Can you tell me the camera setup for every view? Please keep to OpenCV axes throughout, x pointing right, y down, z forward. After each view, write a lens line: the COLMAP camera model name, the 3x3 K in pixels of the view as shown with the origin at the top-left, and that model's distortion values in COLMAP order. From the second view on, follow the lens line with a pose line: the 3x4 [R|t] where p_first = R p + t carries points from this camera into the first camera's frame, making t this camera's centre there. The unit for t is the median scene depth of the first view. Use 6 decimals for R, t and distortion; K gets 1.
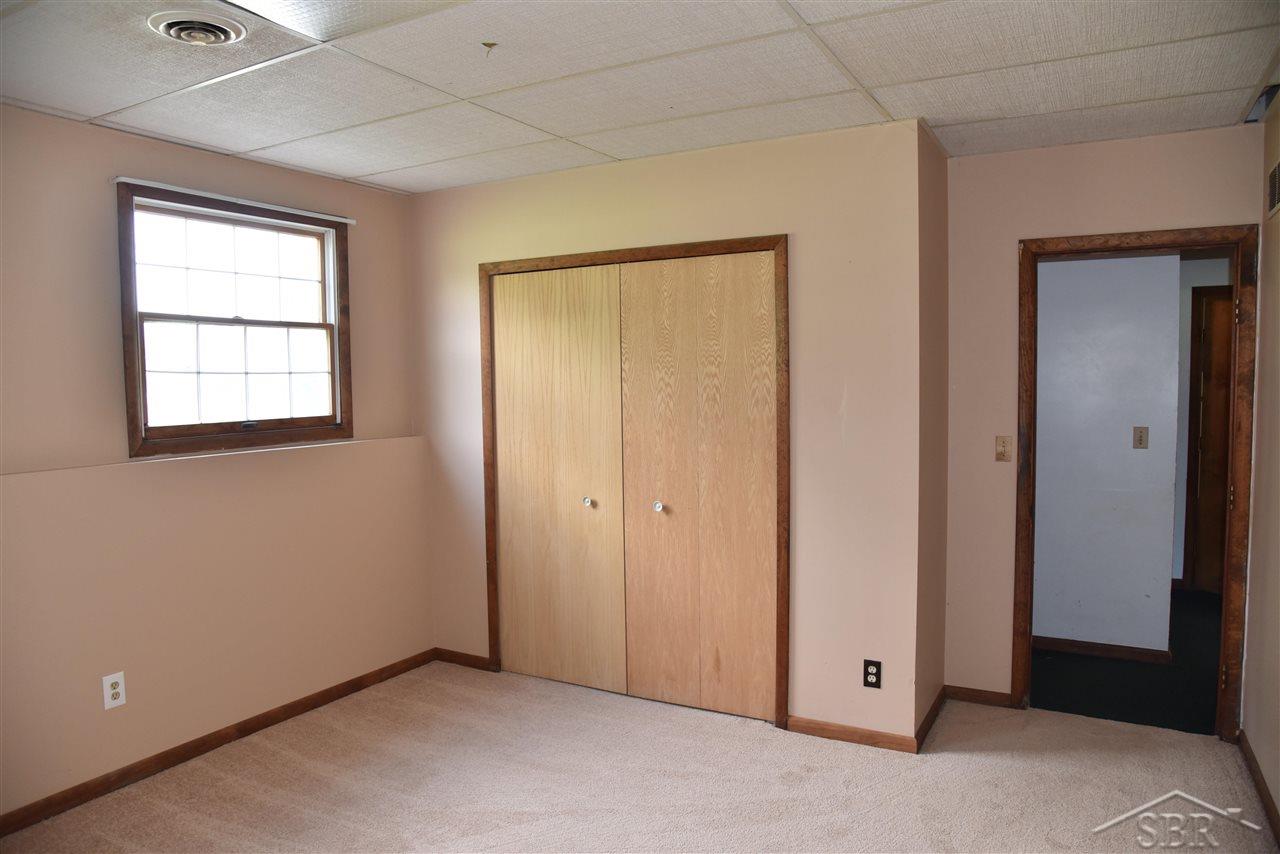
lens RADIAL K [[875.3, 0, 640.0], [0, 875.3, 427.0], [0, 0, 1]] dist [-0.047435, 0.000040]
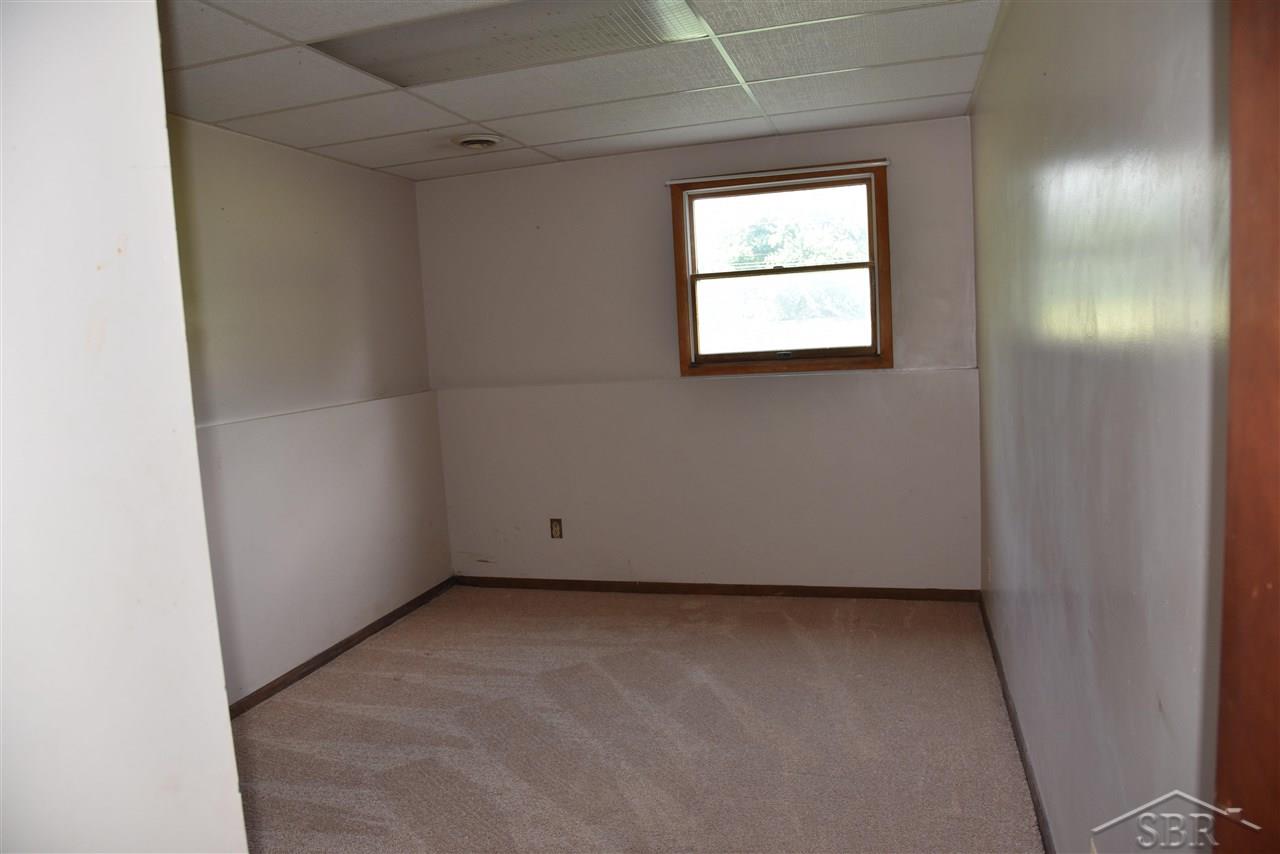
lens RADIAL K [[875.3, 0, 640.0], [0, 875.3, 427.0], [0, 0, 1]] dist [-0.047435, 0.000040]
pose [[0.225666, 0.110494, -0.967918, 0.668928], [-0.003032, 0.993622, 0.112721, -0.036051], [0.974200, -0.022503, 0.224562, 0.482610]]
